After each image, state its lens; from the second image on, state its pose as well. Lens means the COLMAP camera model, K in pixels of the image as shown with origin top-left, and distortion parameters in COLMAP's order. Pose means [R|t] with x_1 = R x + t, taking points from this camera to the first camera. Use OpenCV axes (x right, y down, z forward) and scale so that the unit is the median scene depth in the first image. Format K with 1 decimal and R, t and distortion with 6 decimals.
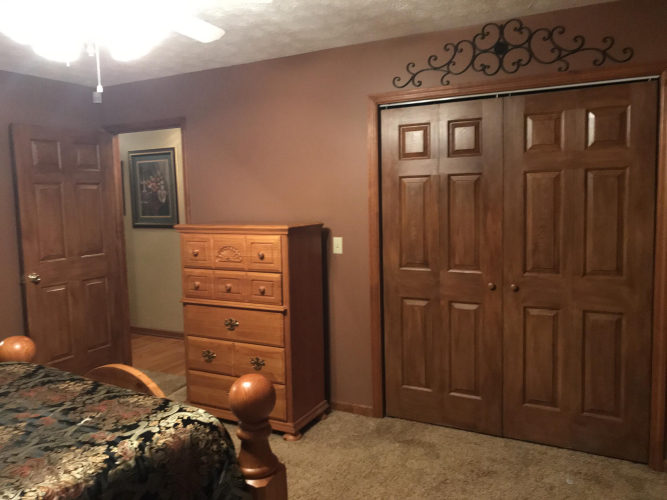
lens RADIAL K [[541.4, 0, 328.6], [0, 541.4, 244.0], [0, 0, 1]] dist [0.016759, -0.008855]
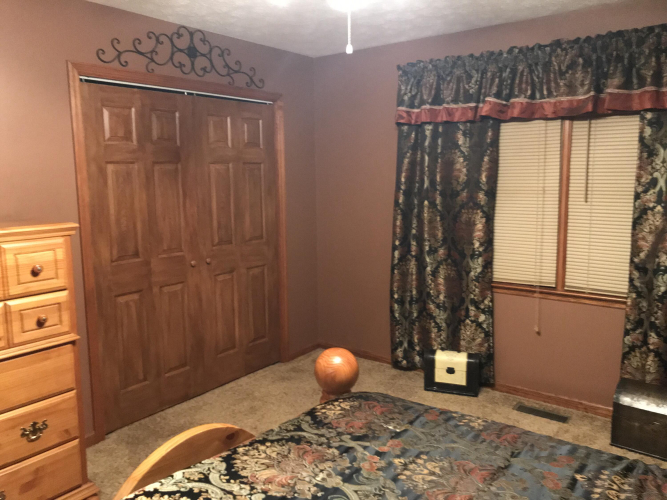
lens RADIAL K [[541.4, 0, 328.6], [0, 541.4, 244.0], [0, 0, 1]] dist [0.016759, -0.008855]
pose [[0.165343, -0.109802, 0.980105, -0.787132], [0.103056, 0.990266, 0.093554, -0.040774], [-0.980837, 0.085537, 0.175049, 0.554778]]
